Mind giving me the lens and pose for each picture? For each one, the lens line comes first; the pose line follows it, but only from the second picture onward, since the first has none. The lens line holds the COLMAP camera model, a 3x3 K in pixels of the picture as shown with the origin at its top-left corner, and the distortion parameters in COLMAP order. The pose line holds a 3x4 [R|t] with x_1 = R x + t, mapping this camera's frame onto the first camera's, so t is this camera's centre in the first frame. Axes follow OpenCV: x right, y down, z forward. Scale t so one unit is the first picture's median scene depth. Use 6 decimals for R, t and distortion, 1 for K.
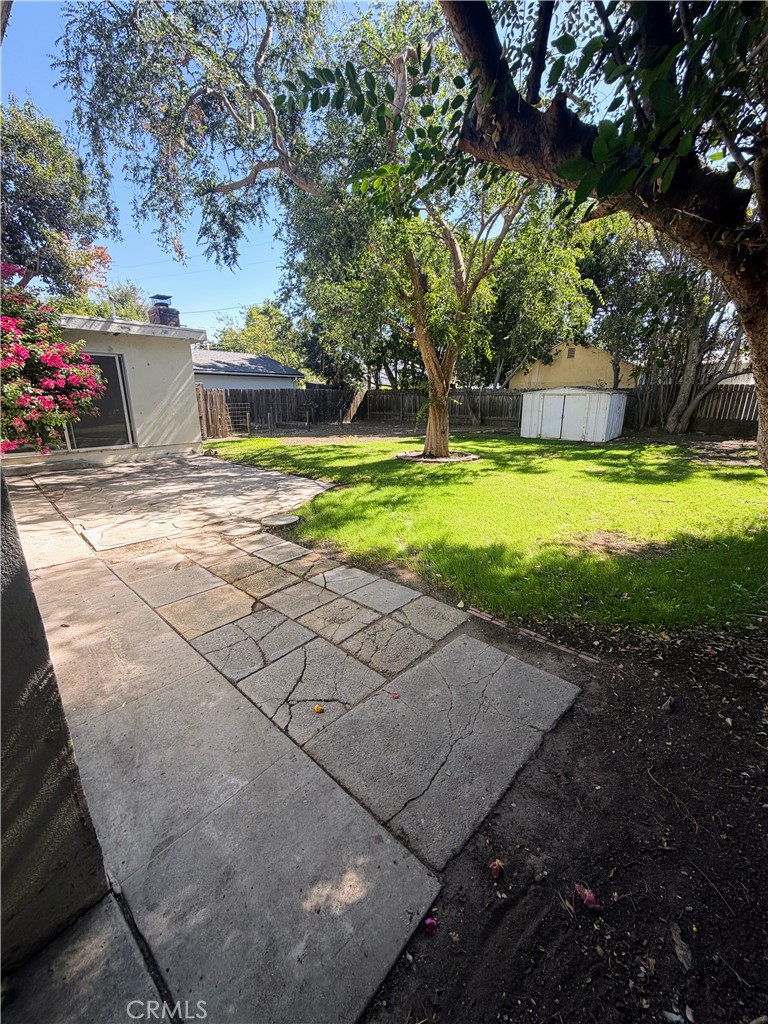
lens RADIAL K [[403.9, 0, 386.2], [0, 403.9, 510.3], [0, 0, 1]] dist [0.000345, -0.000378]
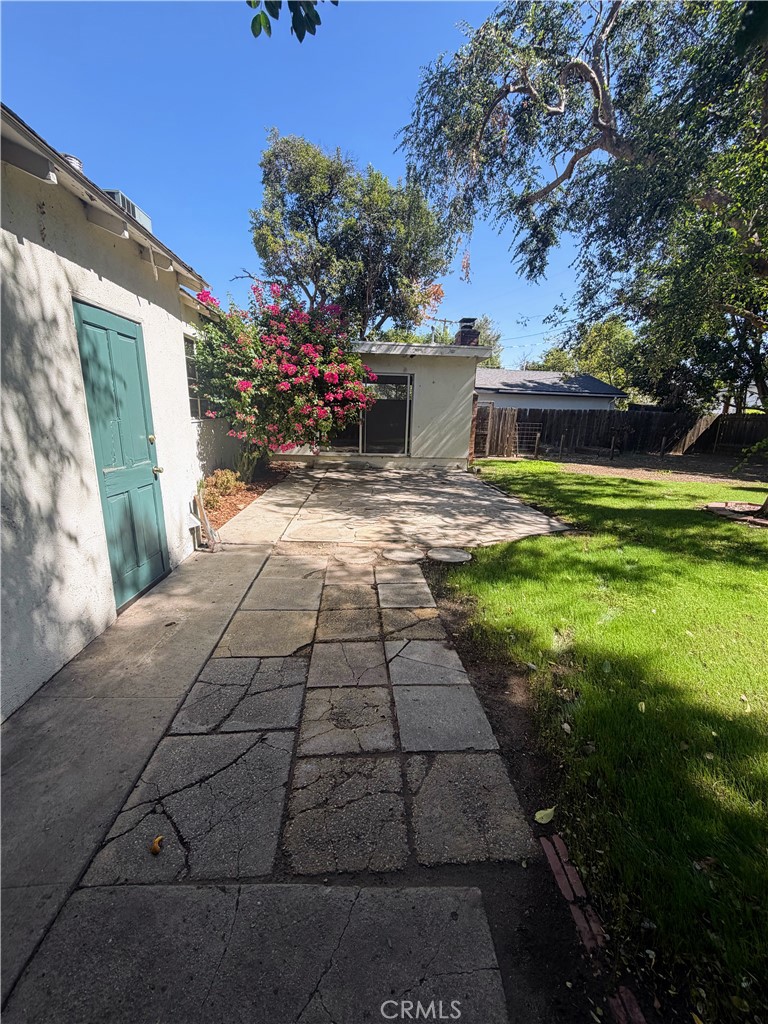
lens RADIAL K [[403.9, 0, 386.6], [0, 403.9, 511.7], [0, 0, 1]] dist [0.000345, -0.000378]
pose [[0.723131, 0.186535, -0.665046, 0.114725], [-0.217686, 0.975322, 0.036864, -0.040833], [0.655511, 0.118113, 0.745892, 0.170905]]
